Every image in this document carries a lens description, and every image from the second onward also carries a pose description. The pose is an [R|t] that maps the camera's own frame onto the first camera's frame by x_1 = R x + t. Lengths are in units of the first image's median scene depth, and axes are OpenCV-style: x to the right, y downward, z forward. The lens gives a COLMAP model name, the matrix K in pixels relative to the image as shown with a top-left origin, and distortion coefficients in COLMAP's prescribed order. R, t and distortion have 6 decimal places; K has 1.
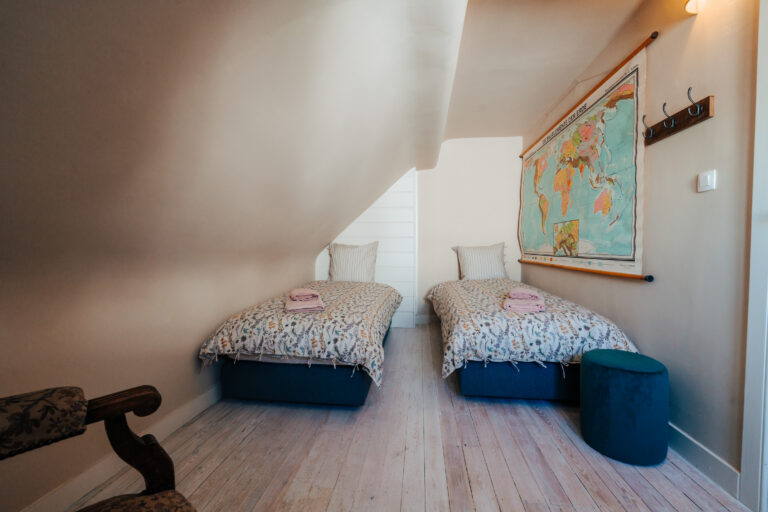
lens RADIAL K [[331.3, 0, 384.0], [0, 331.3, 256.0], [0, 0, 1]] dist [-0.000787, -0.000052]
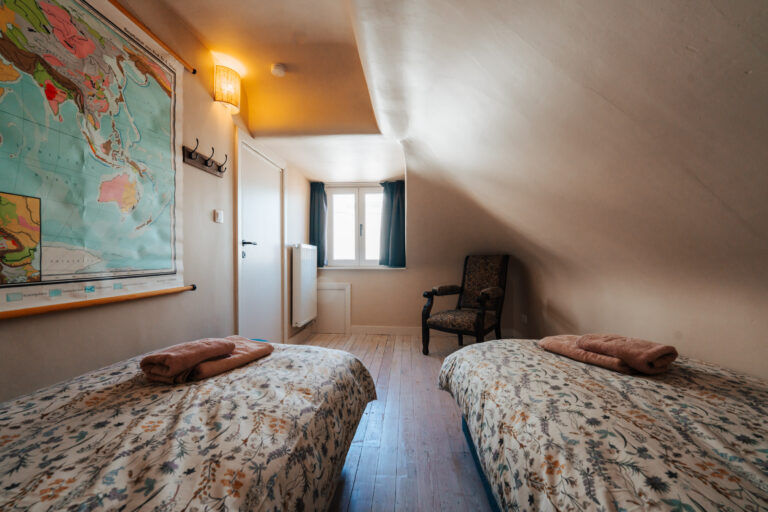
lens RADIAL K [[331.3, 0, 384.0], [0, 331.3, 256.0], [0, 0, 1]] dist [-0.000787, -0.000052]
pose [[-0.999214, 0.002235, -0.039570, 0.181402], [0.001278, 0.999706, 0.024196, -0.053877], [0.039613, 0.024126, -0.998924, 1.831378]]
